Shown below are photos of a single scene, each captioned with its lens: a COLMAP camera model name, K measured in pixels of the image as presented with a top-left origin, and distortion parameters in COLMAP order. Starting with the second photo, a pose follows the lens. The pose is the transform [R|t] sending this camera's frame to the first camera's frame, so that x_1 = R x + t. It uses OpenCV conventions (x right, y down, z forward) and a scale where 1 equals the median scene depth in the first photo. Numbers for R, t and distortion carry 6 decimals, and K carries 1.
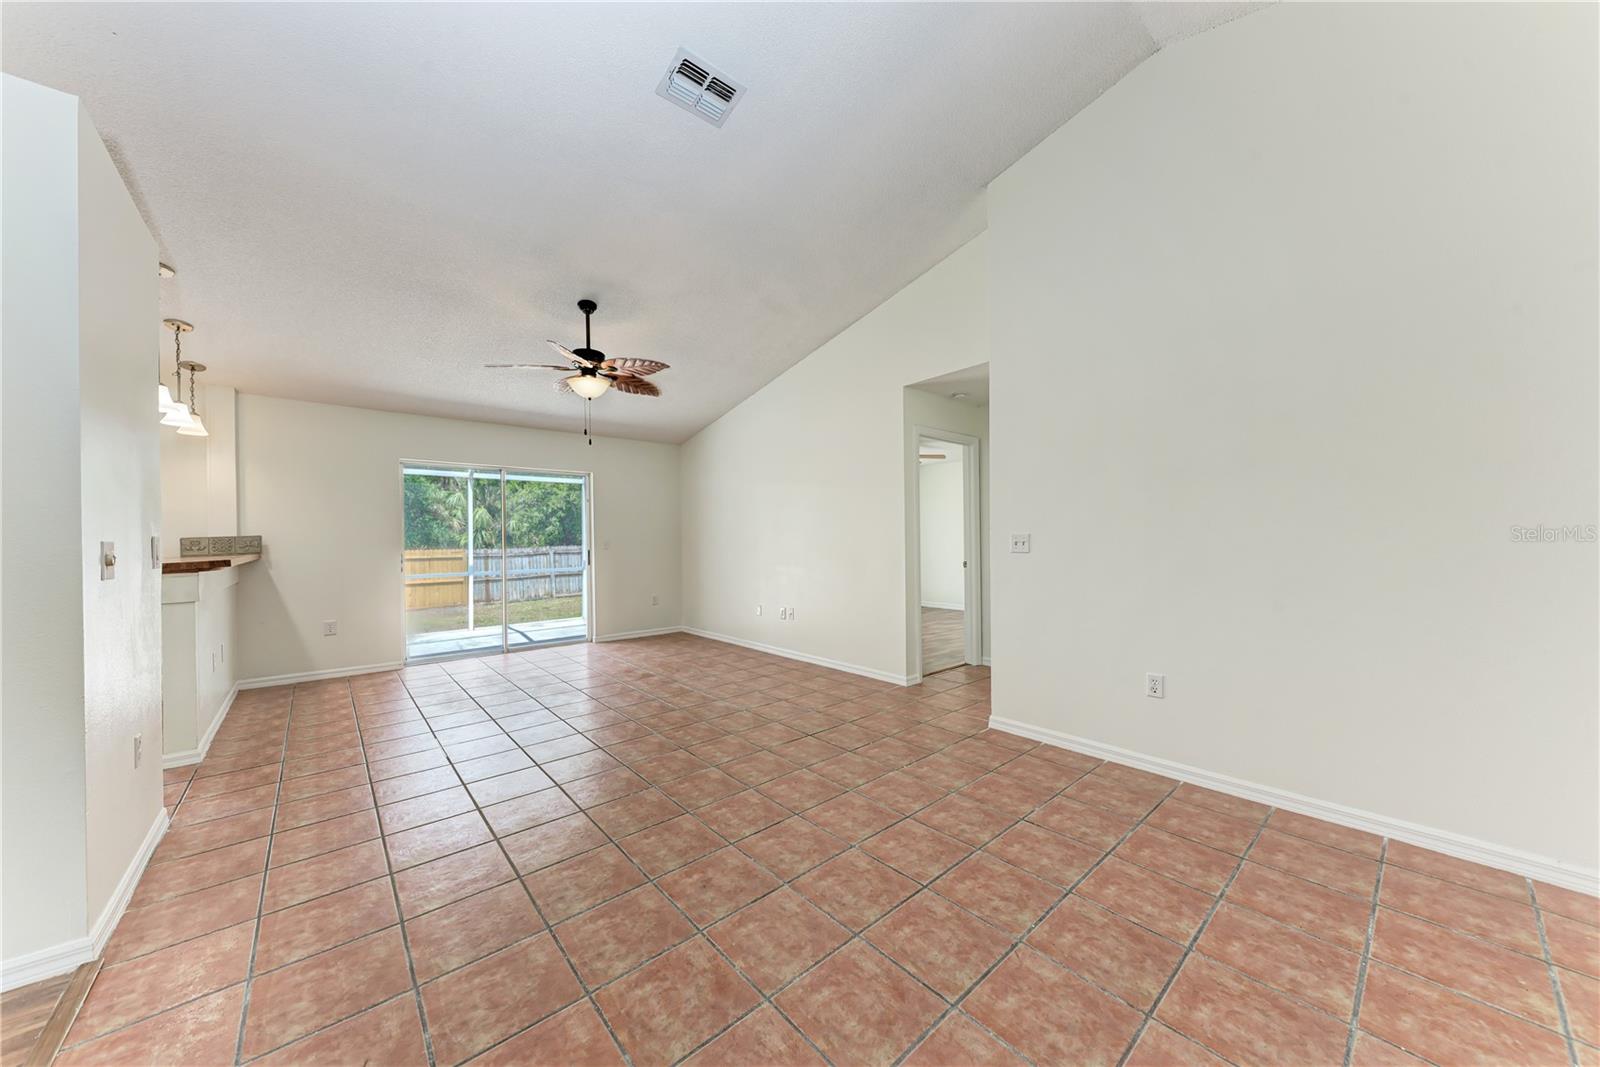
lens RADIAL K [[548.3, 0, 811.1], [0, 548.3, 543.4], [0, 0, 1]] dist [0.009553, -0.002570]
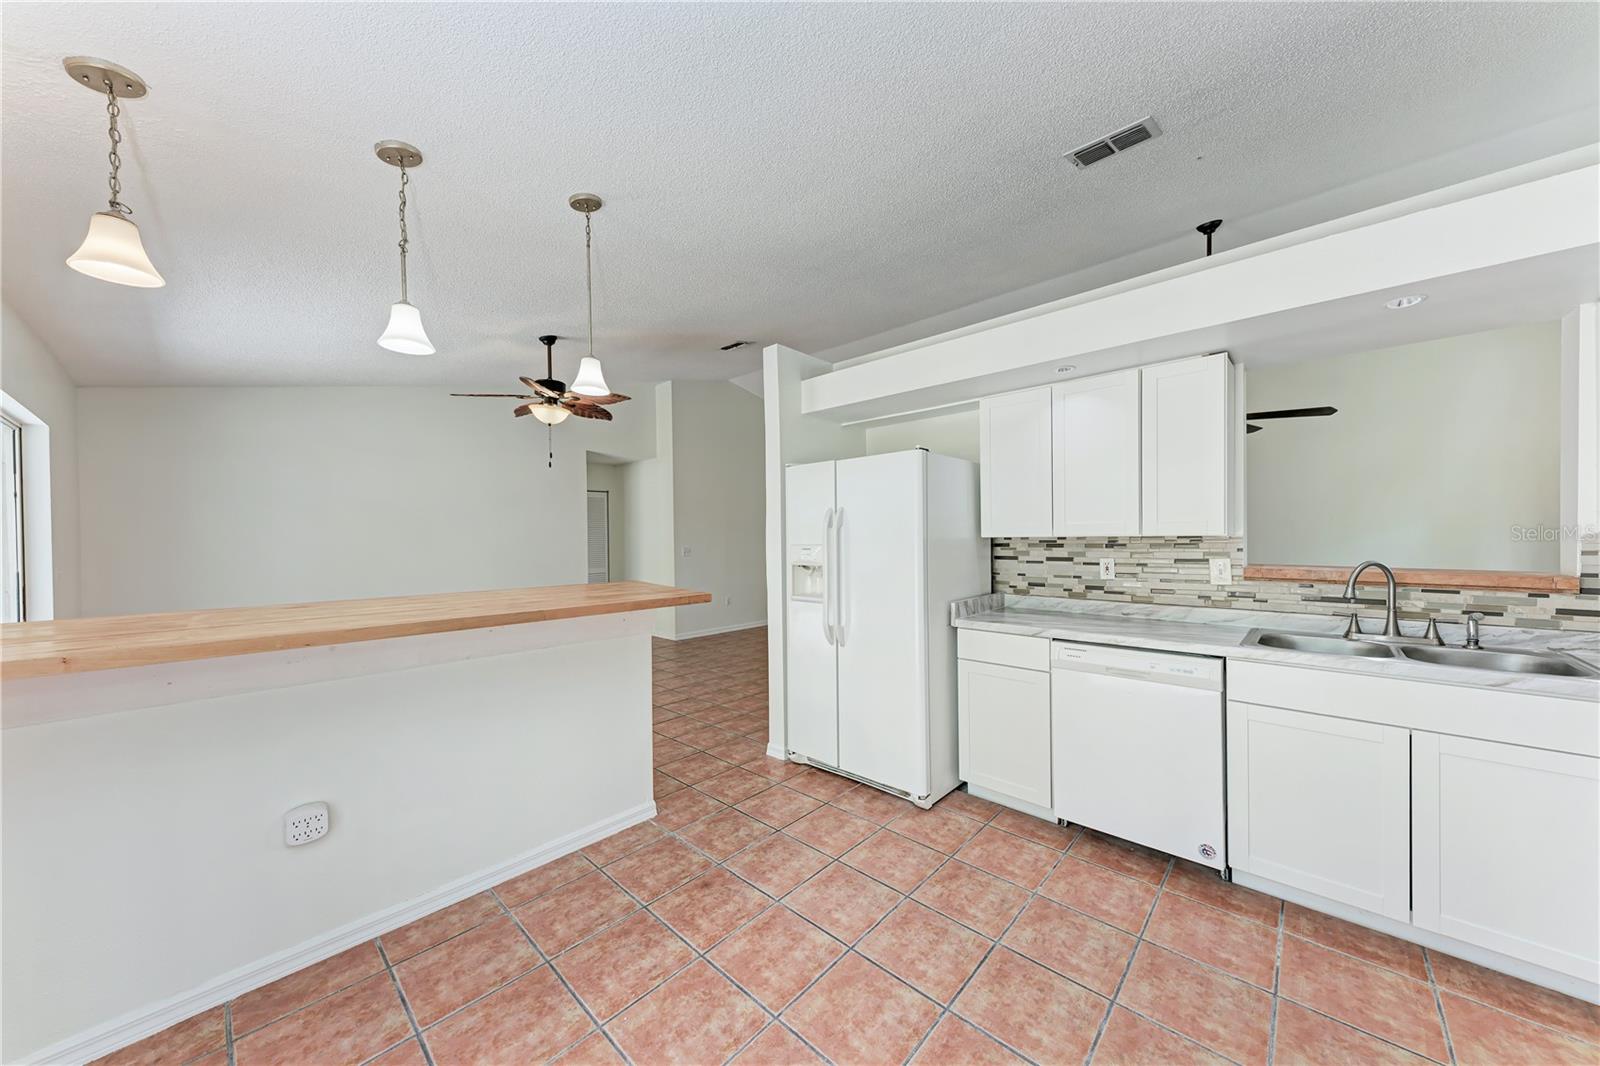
lens RADIAL K [[548.3, 0, 799.8], [0, 548.3, 538.9], [0, 0, 1]] dist [0.009553, -0.002570]
pose [[-0.093557, 0.012373, 0.995537, -1.718753], [0.018146, 0.999778, -0.010721, -0.022583], [-0.995449, 0.017062, -0.093760, 0.714058]]
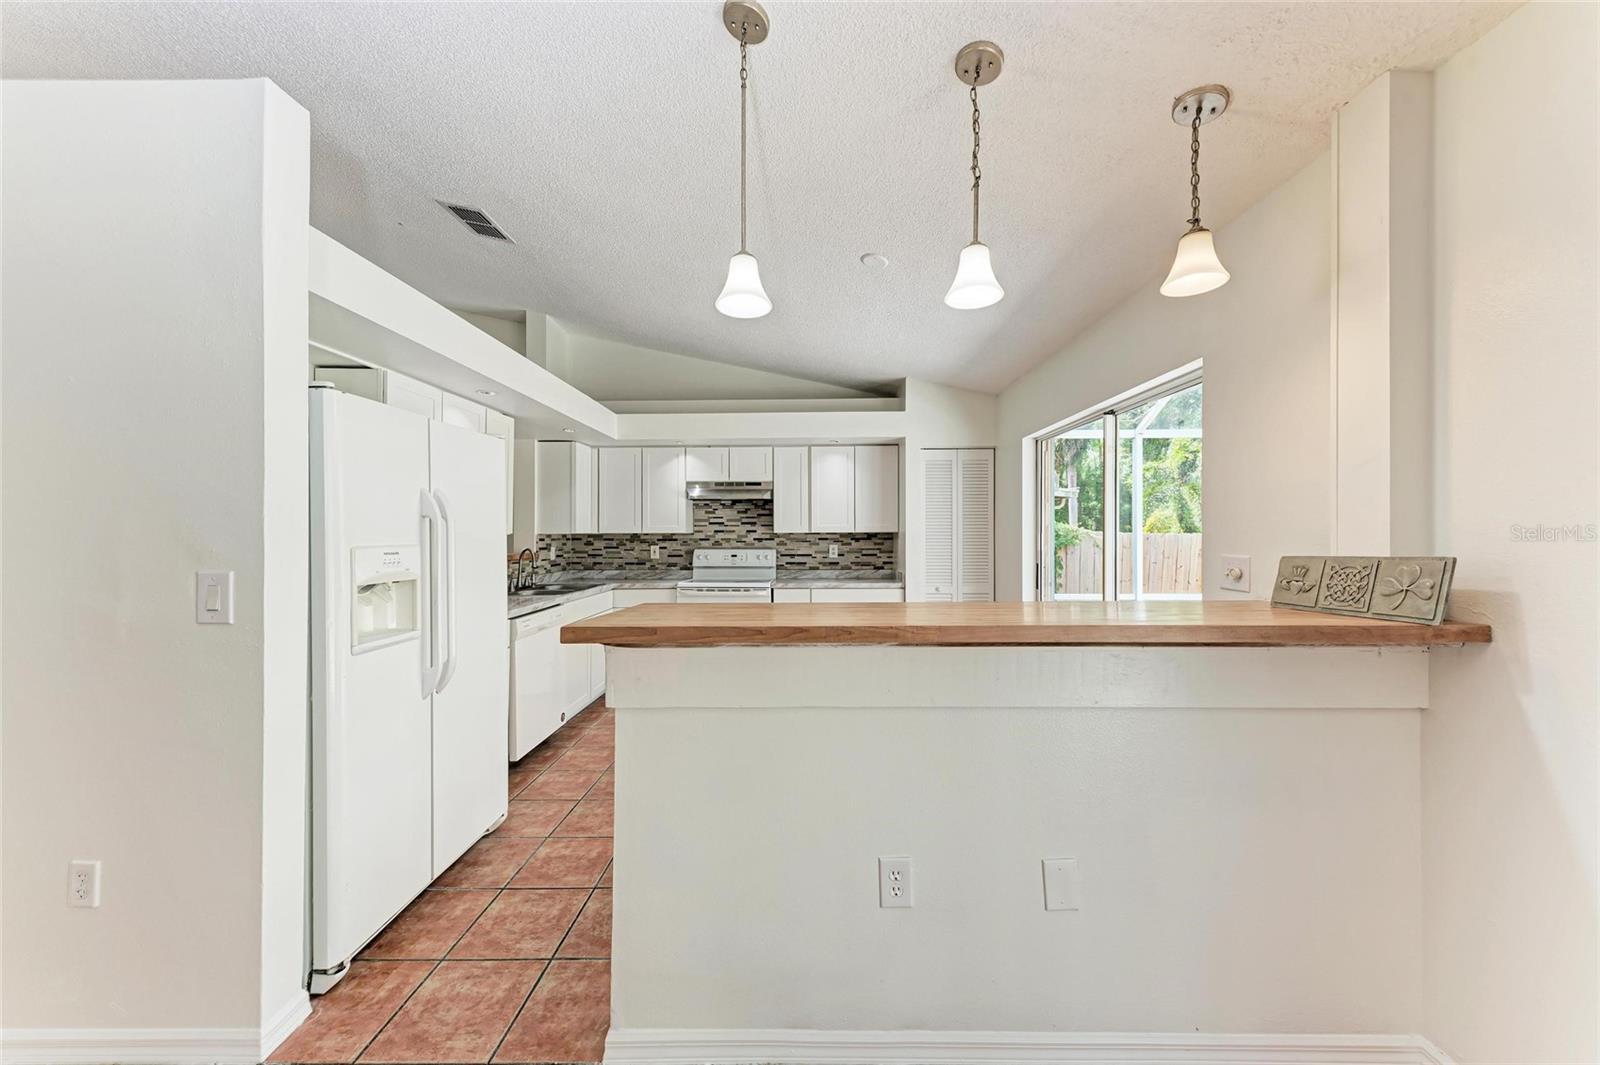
lens RADIAL K [[548.3, 0, 807.4], [0, 548.3, 519.1], [0, 0, 1]] dist [0.009553, -0.002570]
pose [[-0.671277, -0.006001, -0.741182, -0.750715], [0.001880, 0.999950, -0.009799, -0.041181], [0.741204, -0.007972, -0.671233, 1.230776]]
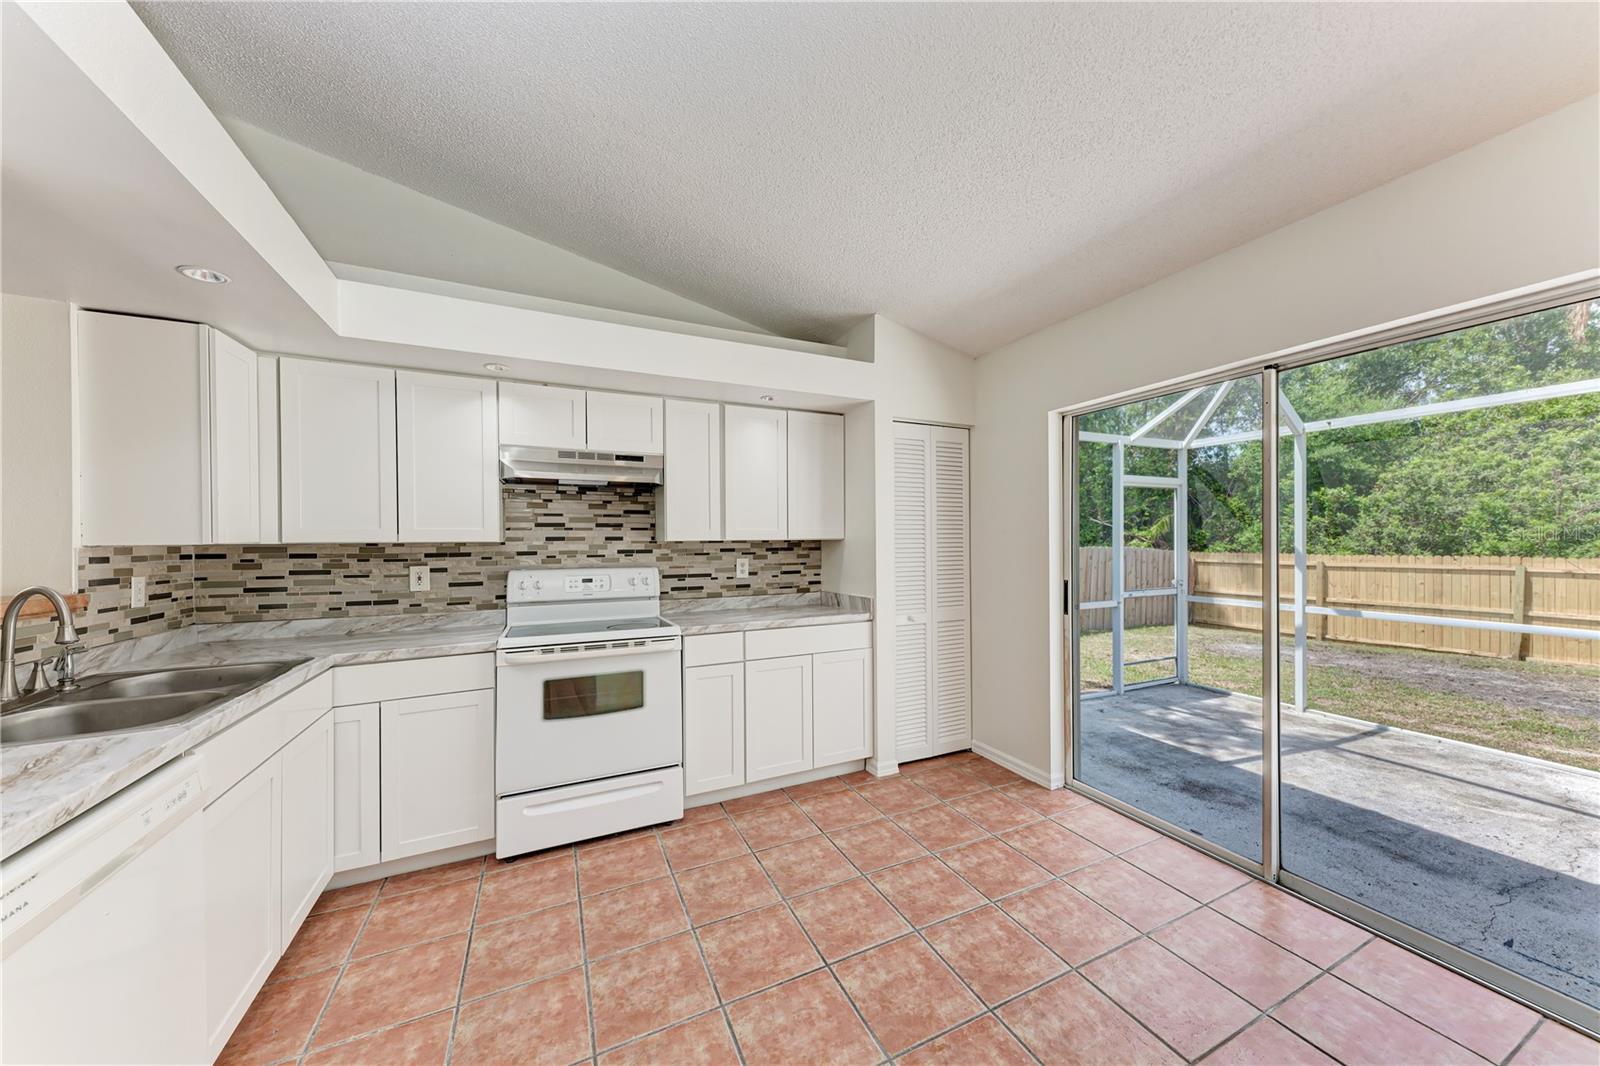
lens RADIAL K [[548.3, 0, 802.7], [0, 548.3, 536.0], [0, 0, 1]] dist [0.009553, -0.002570]
pose [[-0.266619, 0.005989, -0.963783, -0.961799], [-0.001307, 0.999978, 0.006575, -0.033747], [0.963801, 0.003013, -0.266605, 0.681217]]
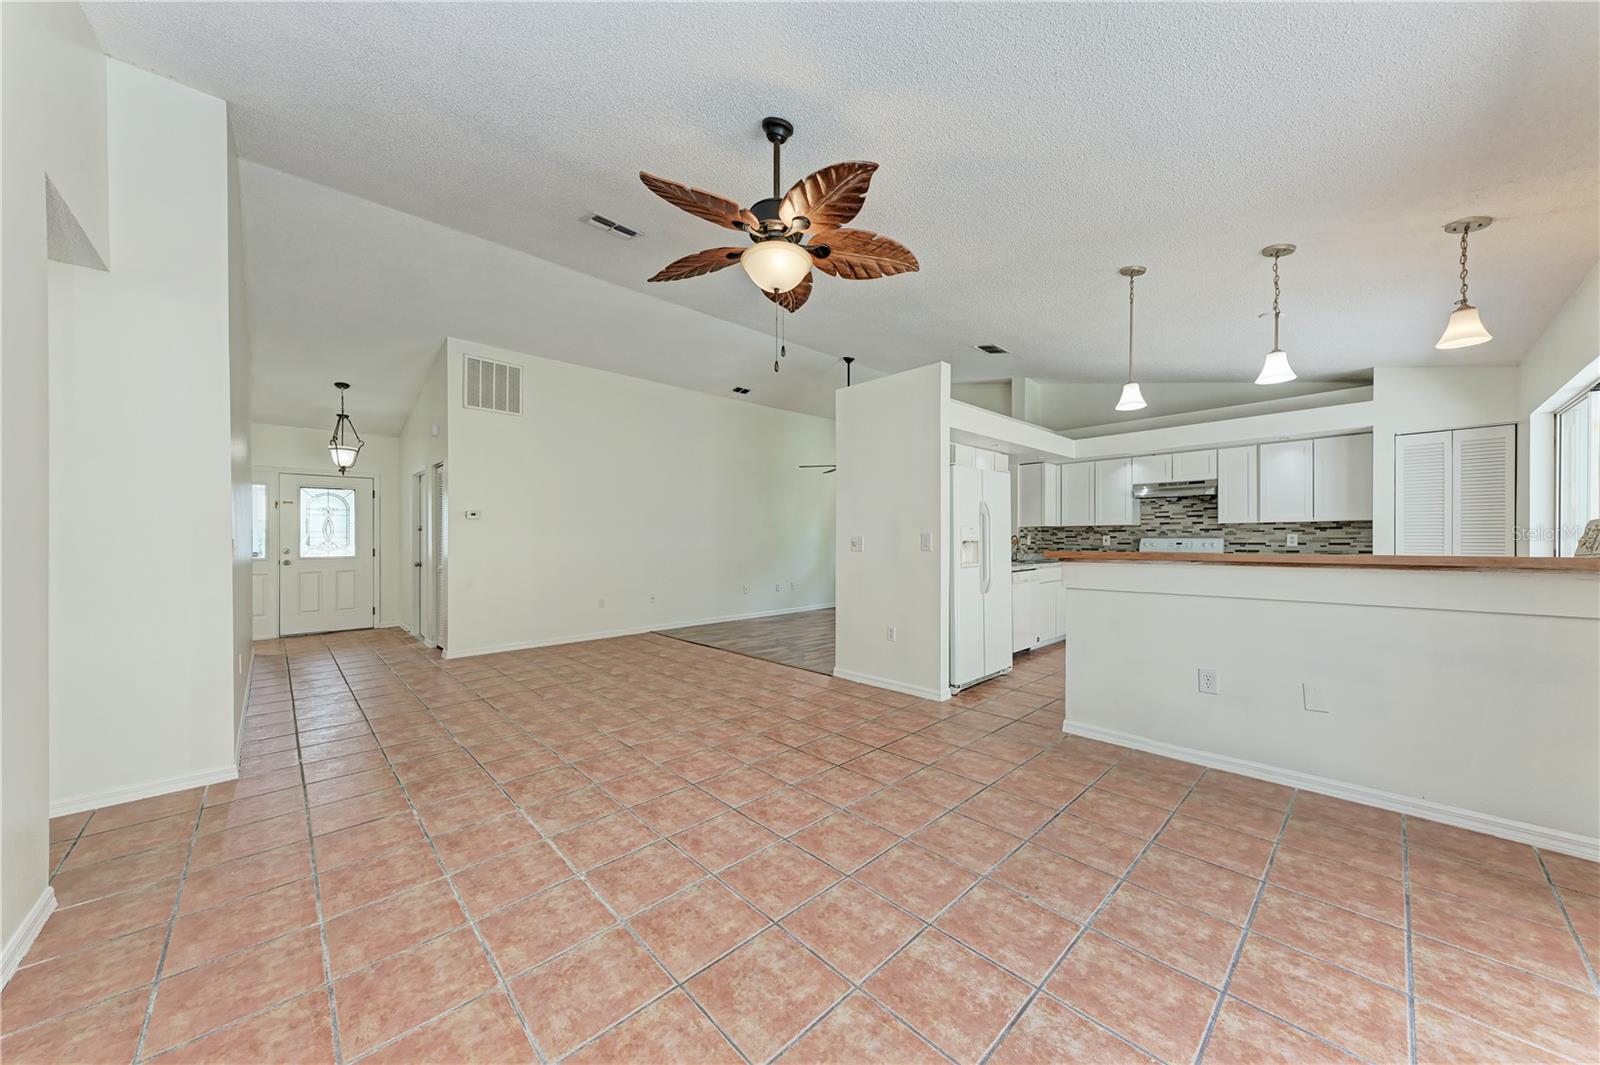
lens RADIAL K [[548.3, 0, 801.5], [0, 548.3, 536.1], [0, 0, 1]] dist [0.009553, -0.002570]
pose [[-0.999488, 0.014334, -0.028601, -0.468684], [0.014076, 0.999858, 0.009217, -0.015840], [0.028729, 0.008810, -0.999548, 1.789841]]
